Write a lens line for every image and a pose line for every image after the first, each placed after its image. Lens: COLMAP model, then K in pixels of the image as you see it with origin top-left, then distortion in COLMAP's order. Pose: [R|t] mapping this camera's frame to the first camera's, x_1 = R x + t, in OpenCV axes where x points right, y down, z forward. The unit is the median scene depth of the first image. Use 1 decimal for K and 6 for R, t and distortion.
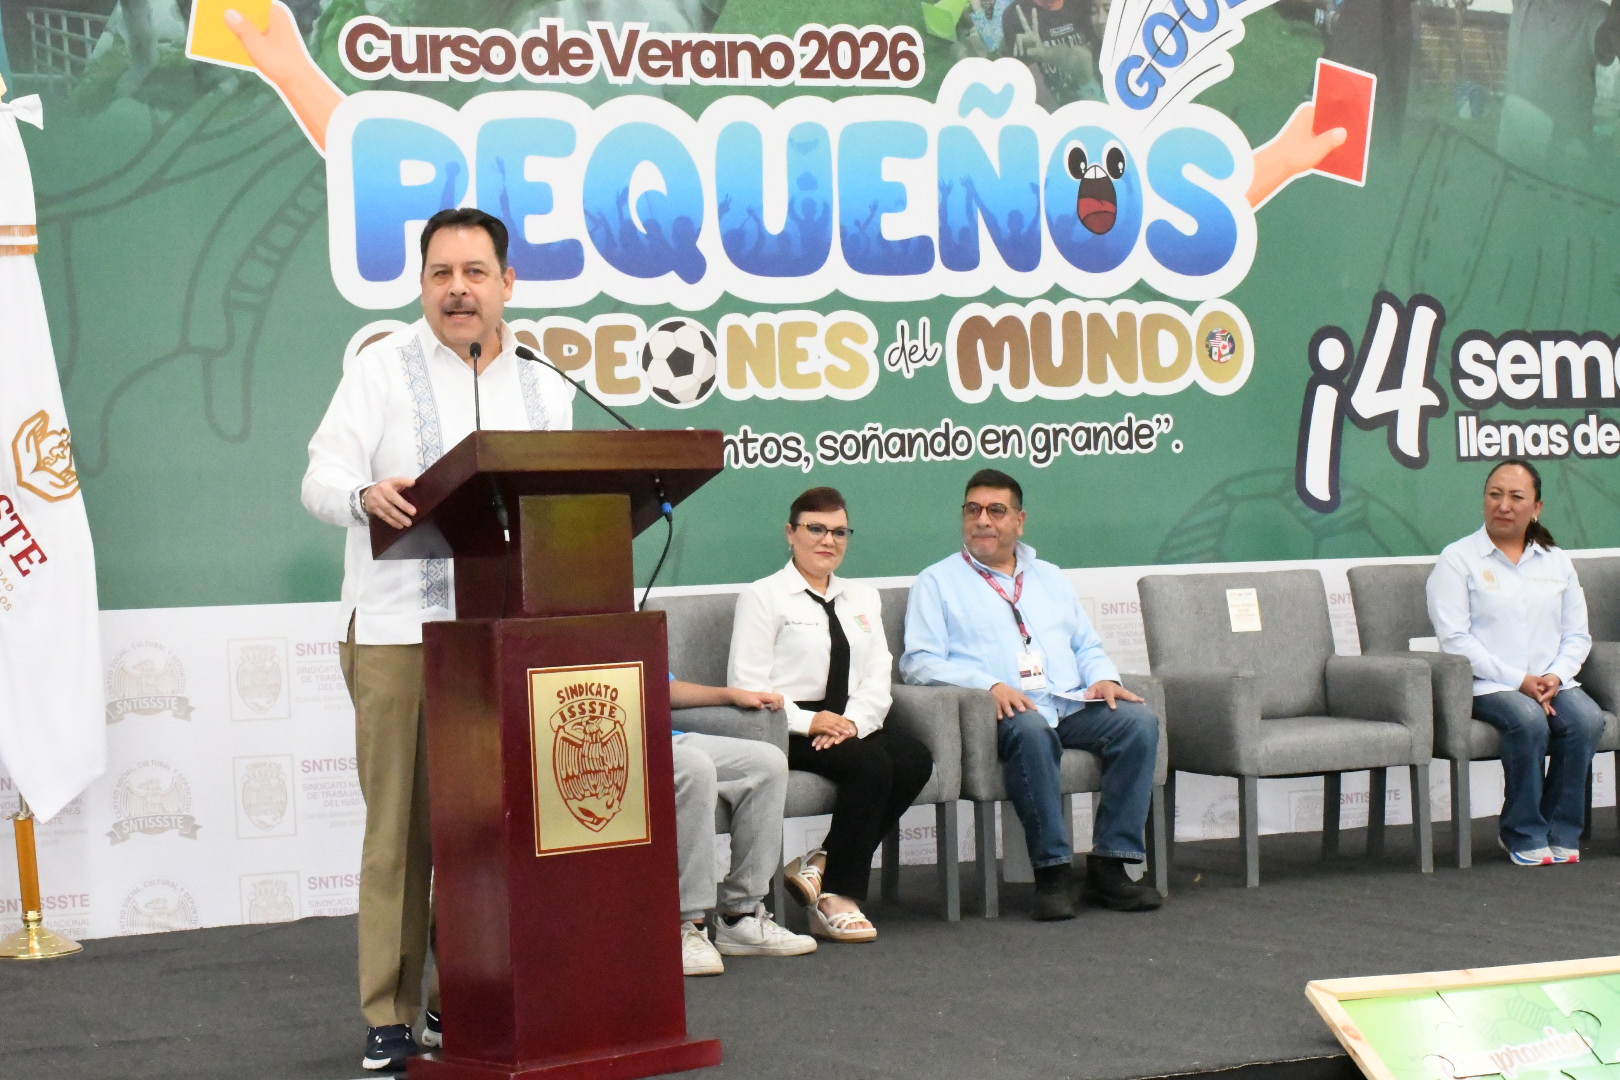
lens RADIAL K [[3153.0, 0, 810.0], [0, 3153.0, 540.0], [0, 0, 1]] dist [-0.059403, 0.334445]
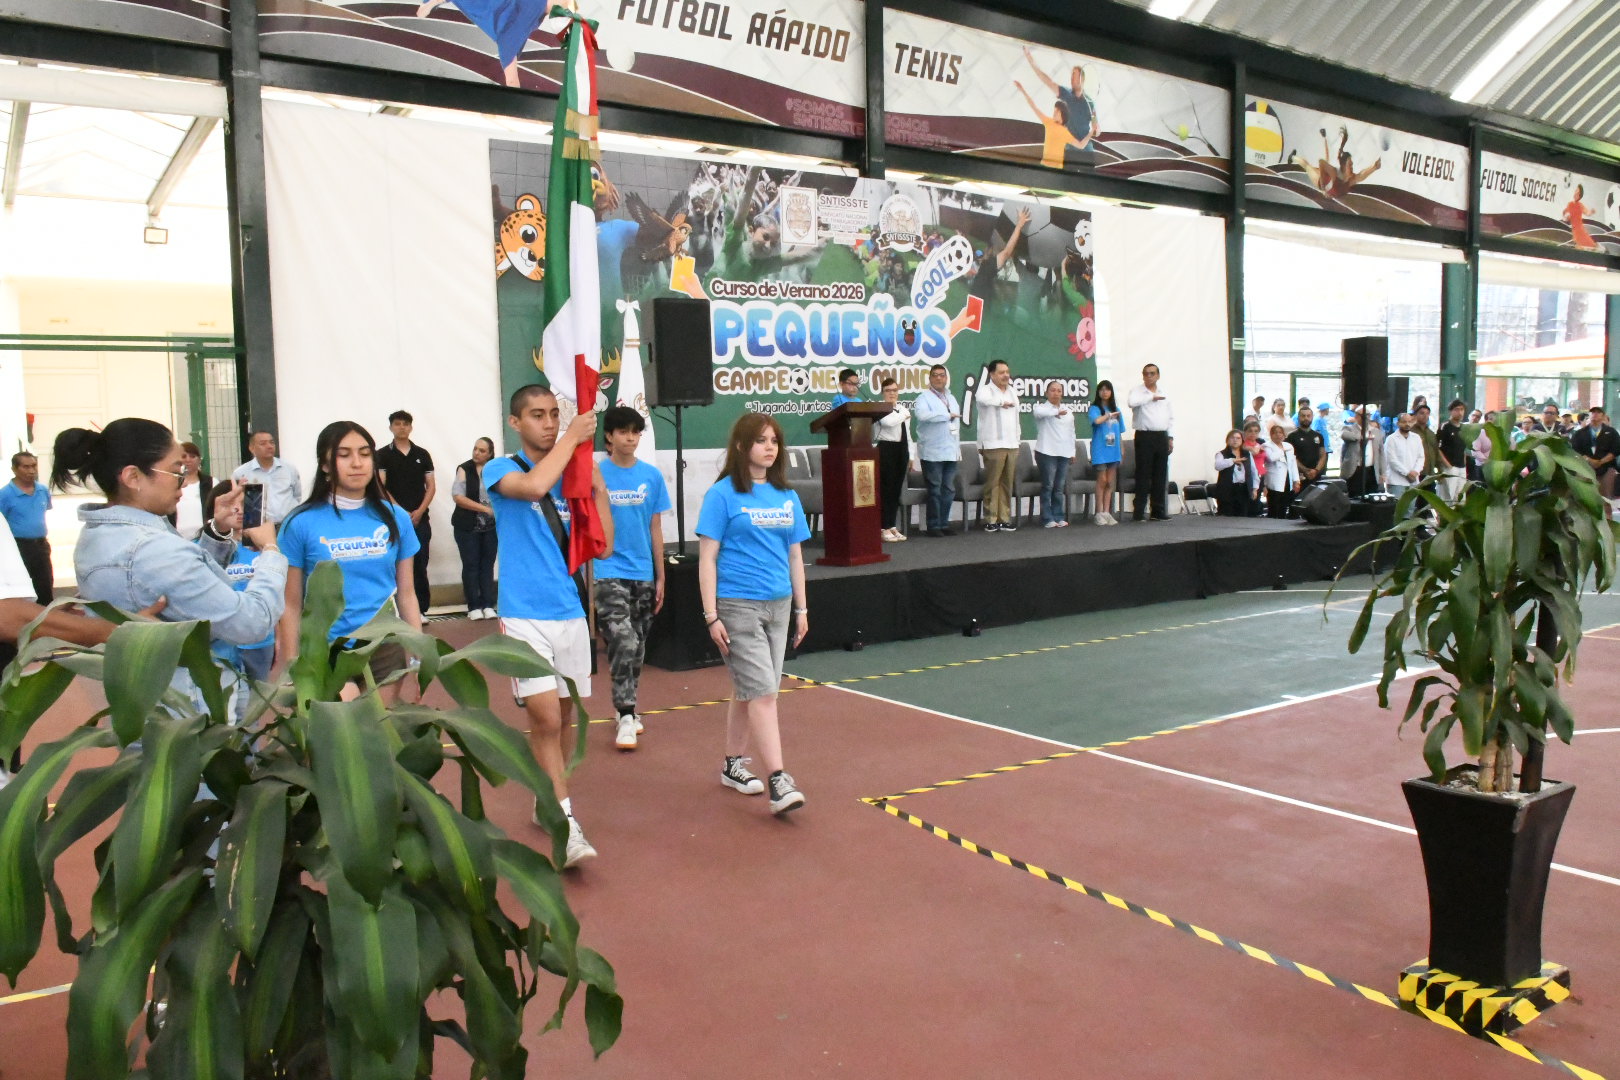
lens RADIAL K [[1233.5, 0, 794.0], [0, 1233.5, 534.5], [0, 0, 1]] dist [-0.026032, -0.001160]
pose [[0.988818, 0.000604, 0.149129, -0.244593], [-0.011449, 0.997348, 0.071876, 0.013903], [-0.148690, -0.072780, 0.986202, -0.336111]]
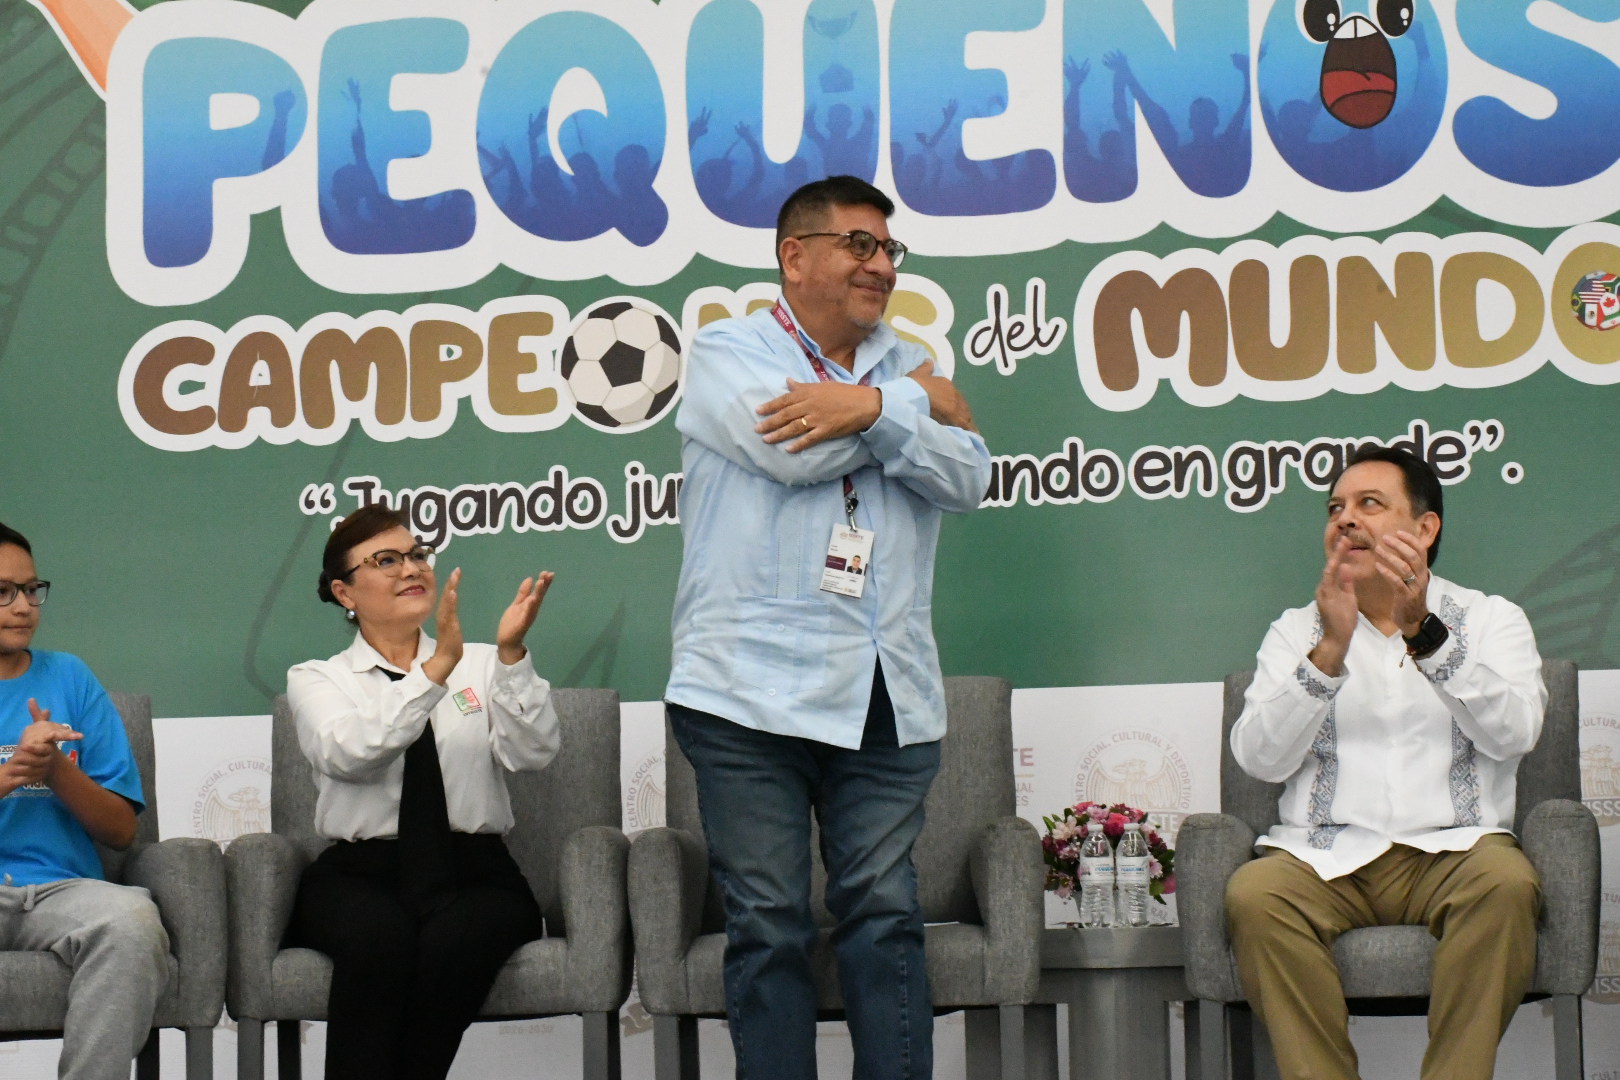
lens RADIAL K [[3849.7, 0, 805.8], [0, 3849.7, 563.1], [0, 0, 1]] dist [-0.063303, 0.517481]
pose [[0.835256, -0.037249, -0.548599, 0.424821], [-0.007692, 0.996814, -0.079393, 0.048047], [0.549808, 0.070533, 0.832308, 0.348770]]
